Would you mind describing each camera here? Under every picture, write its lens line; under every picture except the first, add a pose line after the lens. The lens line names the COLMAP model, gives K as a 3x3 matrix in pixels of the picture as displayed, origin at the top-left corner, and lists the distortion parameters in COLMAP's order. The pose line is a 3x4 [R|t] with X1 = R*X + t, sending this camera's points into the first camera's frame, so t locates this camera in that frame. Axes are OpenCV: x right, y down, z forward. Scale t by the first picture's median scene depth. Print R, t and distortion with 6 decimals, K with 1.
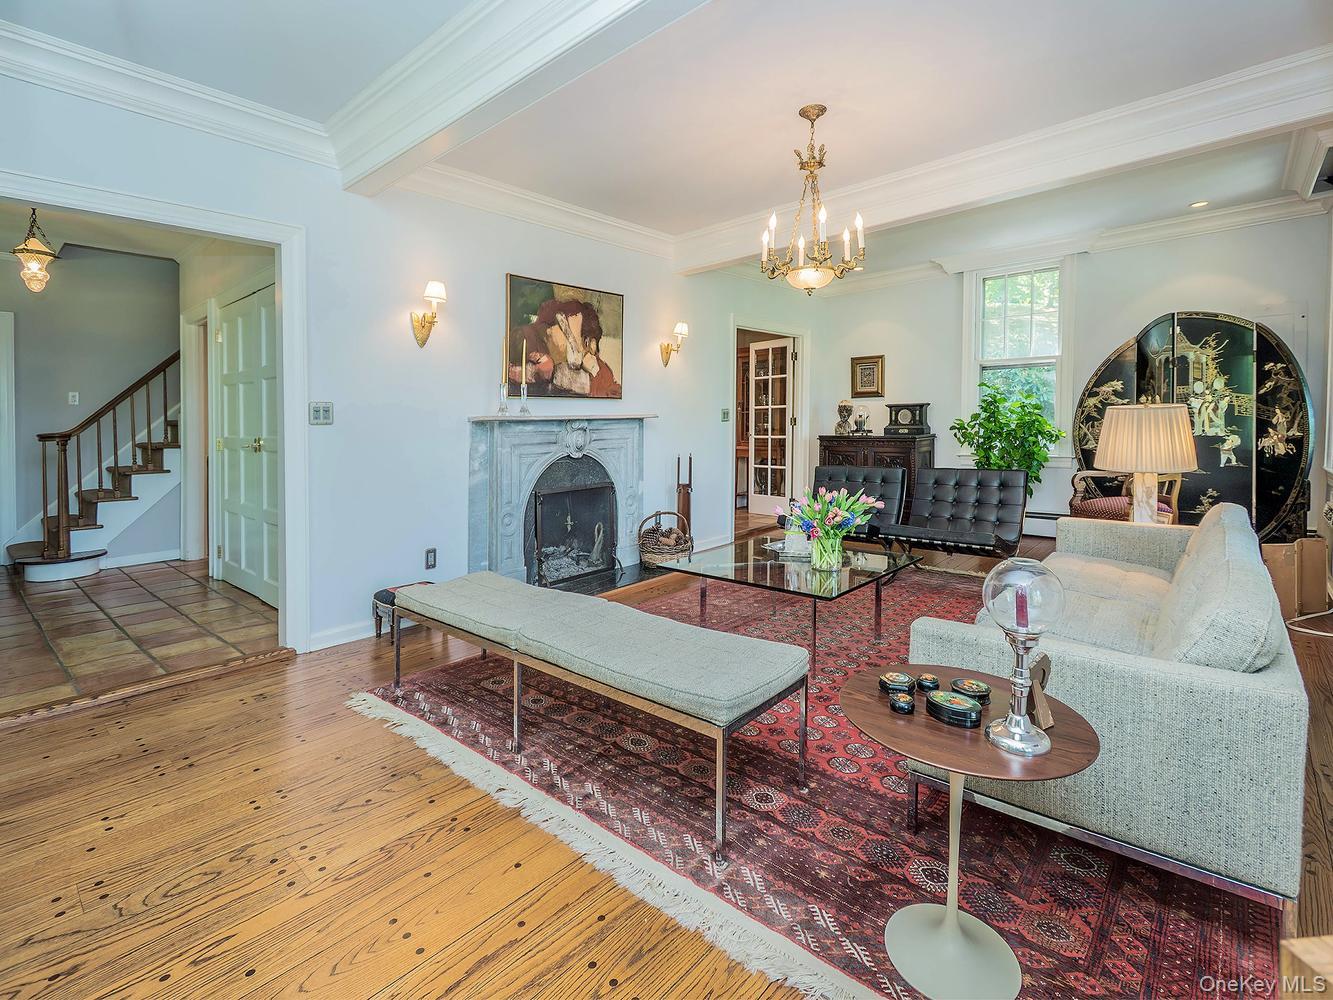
lens RADIAL K [[757.7, 0, 666.0], [0, 757.7, 434.0], [0, 0, 1]] dist [0.022953, -0.000601]
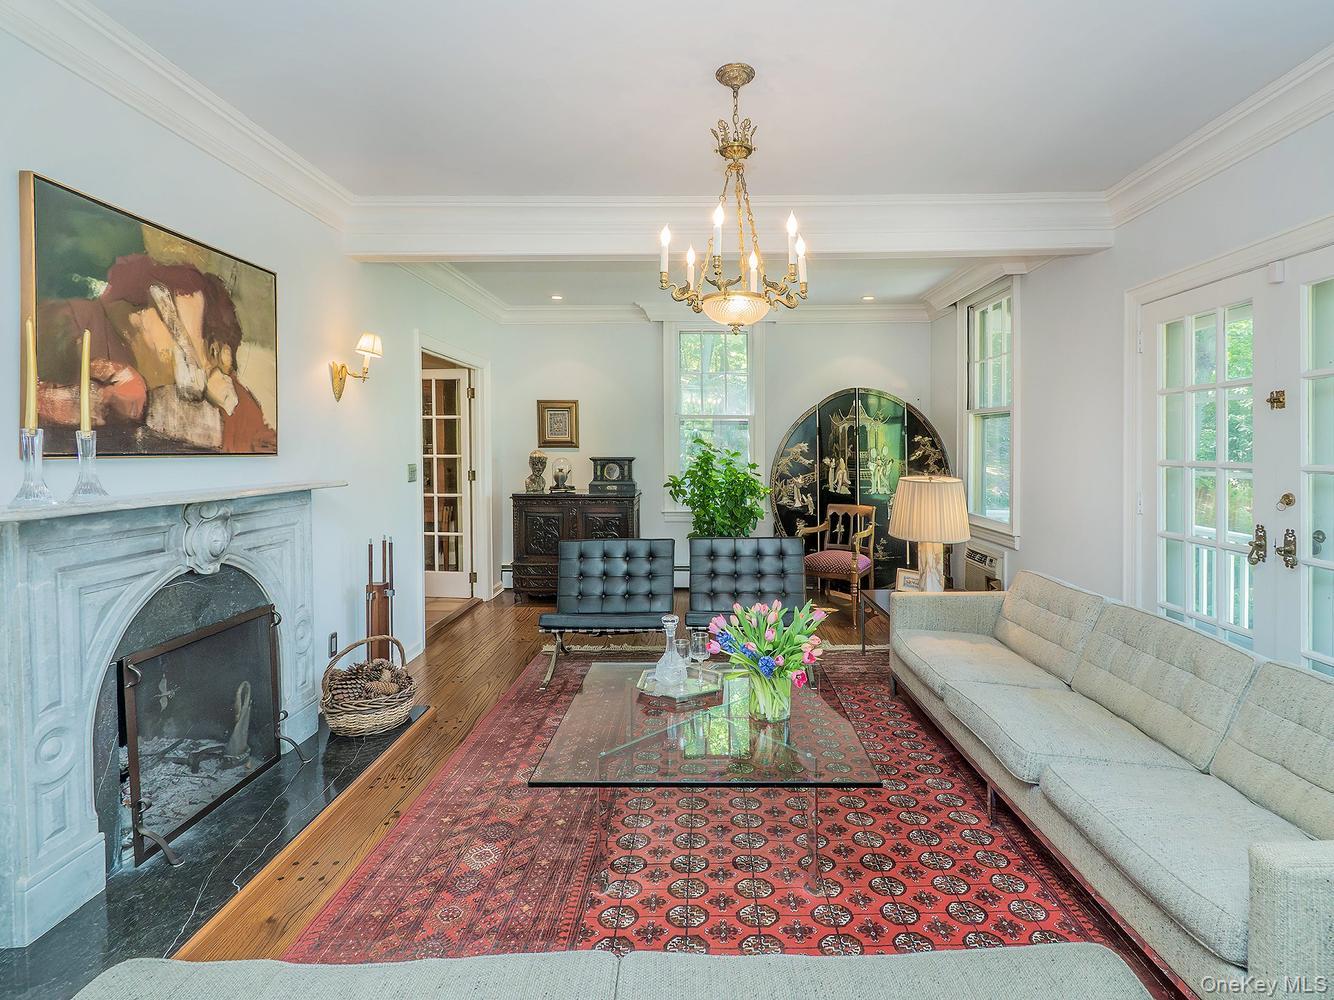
lens RADIAL K [[656.8, 0, 695.1], [0, 656.8, 466.5], [0, 0, 1]] dist [0.002716, -0.000779]
pose [[0.692532, -0.008531, 0.721337, -0.204167], [-0.008908, 0.999753, 0.020375, -0.051761], [-0.721333, -0.020536, 0.692284, 0.437724]]
